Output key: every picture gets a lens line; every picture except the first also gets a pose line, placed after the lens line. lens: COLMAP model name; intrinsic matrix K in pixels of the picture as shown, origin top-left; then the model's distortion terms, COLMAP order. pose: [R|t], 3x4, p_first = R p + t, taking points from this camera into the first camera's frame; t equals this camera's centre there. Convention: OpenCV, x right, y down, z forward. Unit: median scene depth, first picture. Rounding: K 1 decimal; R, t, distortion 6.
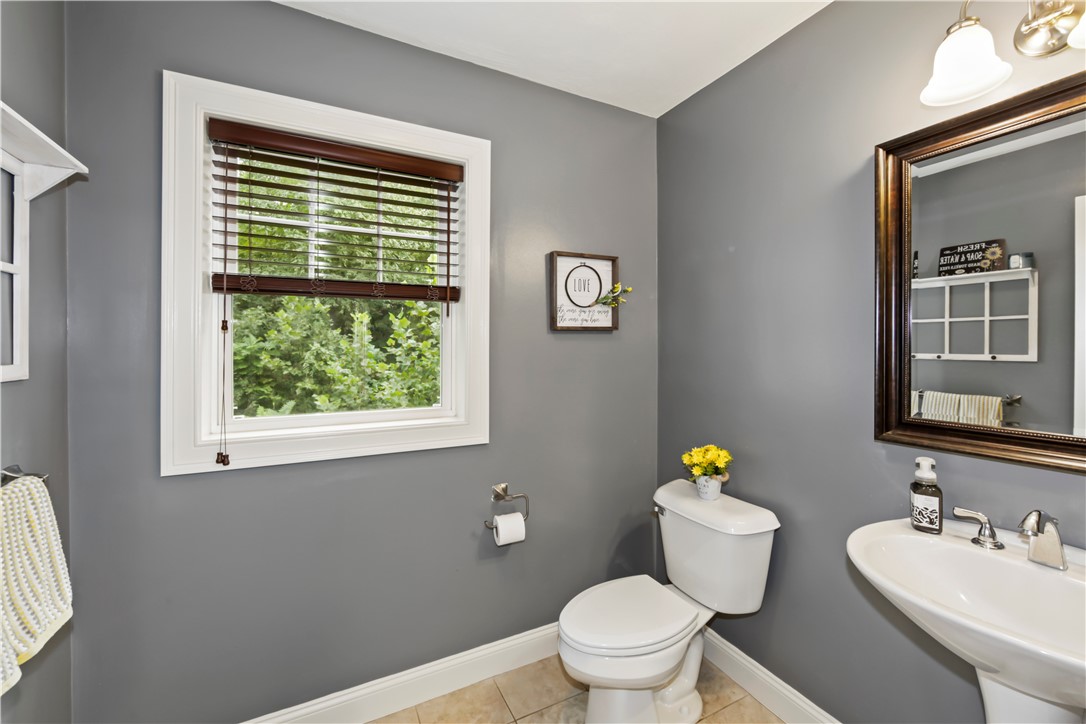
lens RADIAL K [[444.1, 0, 542.9], [0, 444.1, 348.5], [0, 0, 1]] dist [-0.000395, 0.000023]
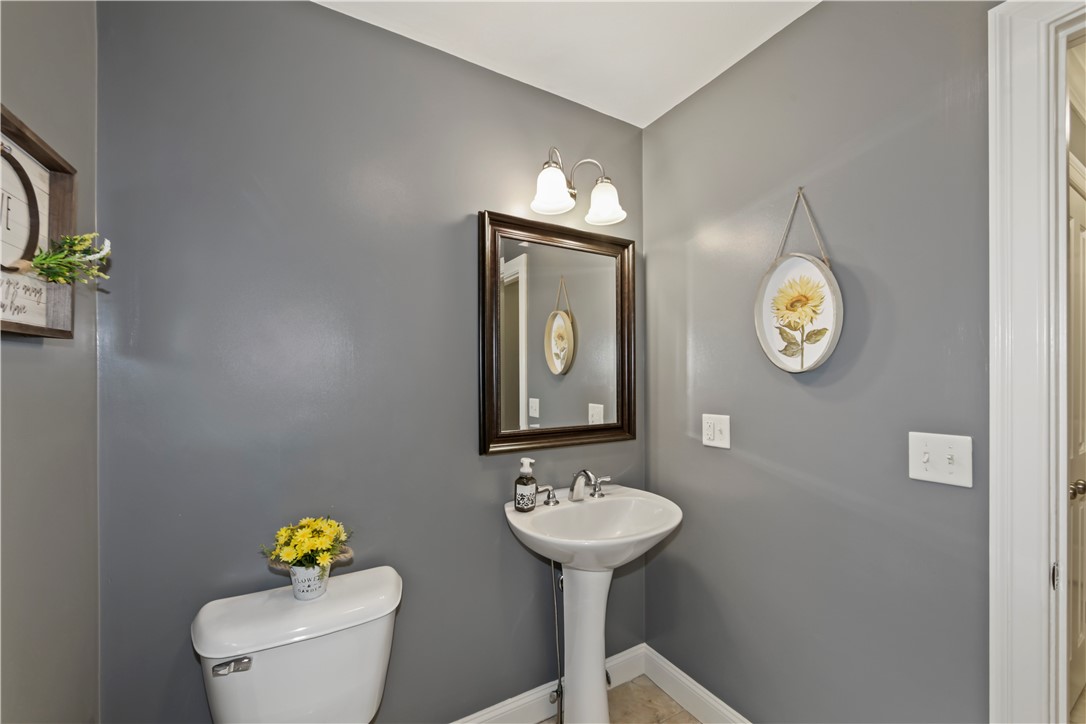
lens RADIAL K [[440.4, 0, 548.4], [0, 440.4, 379.1], [0, 0, 1]] dist [-0.003611, -0.000108]
pose [[-0.069930, -0.007512, 0.997524, -0.512409], [0.000346, 0.999971, 0.007554, -0.011792], [-0.997552, 0.000874, -0.069925, 1.027166]]
